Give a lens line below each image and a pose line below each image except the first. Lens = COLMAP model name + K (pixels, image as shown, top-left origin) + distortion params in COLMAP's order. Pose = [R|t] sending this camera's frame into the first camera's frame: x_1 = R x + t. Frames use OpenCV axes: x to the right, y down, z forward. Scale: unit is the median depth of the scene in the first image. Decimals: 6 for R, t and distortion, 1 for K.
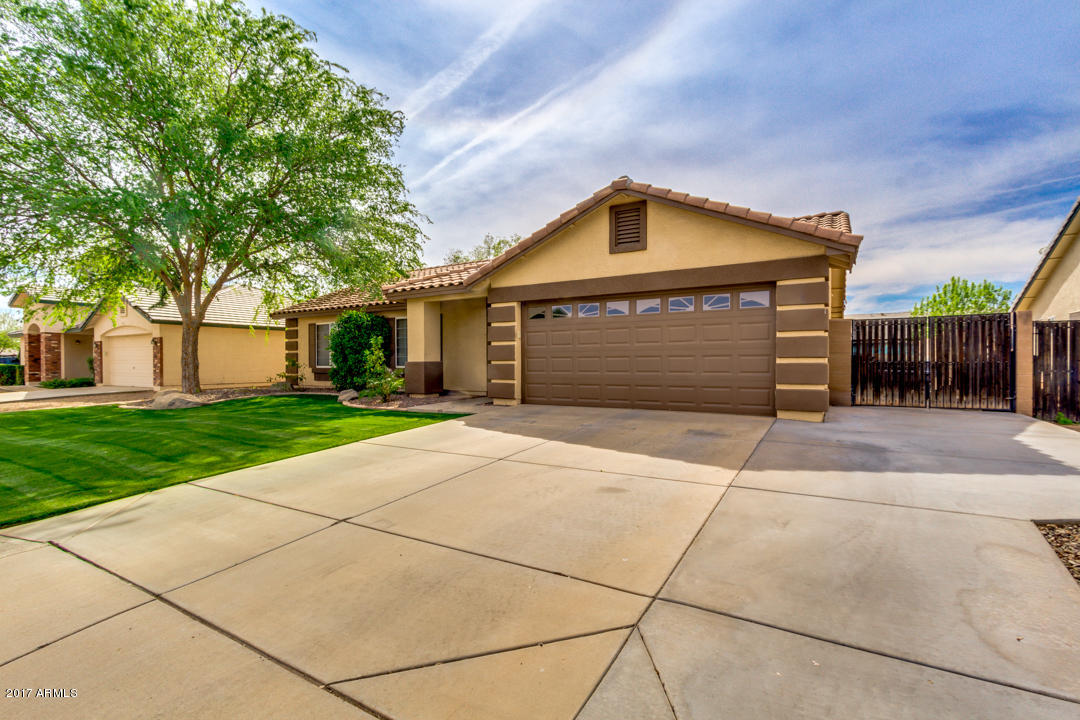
lens RADIAL K [[493.7, 0, 542.9], [0, 493.7, 360.1], [0, 0, 1]] dist [-0.002063, -0.000647]
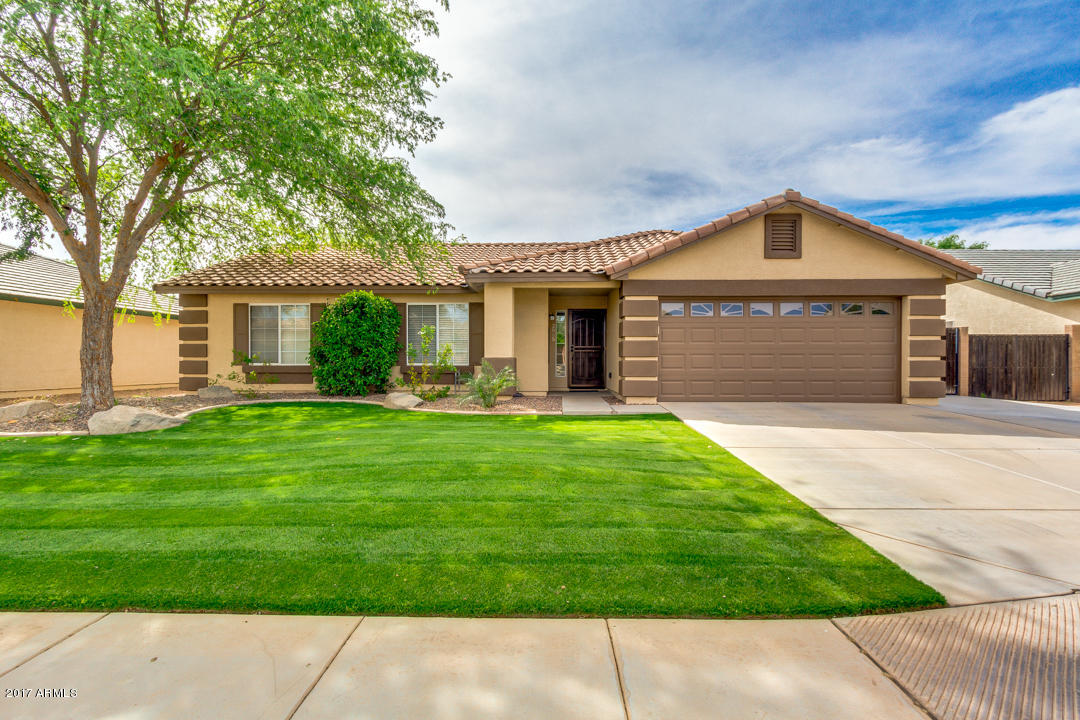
lens RADIAL K [[493.7, 0, 543.8], [0, 493.7, 364.0], [0, 0, 1]] dist [-0.002063, -0.000647]
pose [[0.873511, 0.004158, 0.486786, -0.788557], [-0.007469, 0.999960, 0.004862, 0.012964], [-0.486746, -0.007883, 0.873508, 0.287281]]
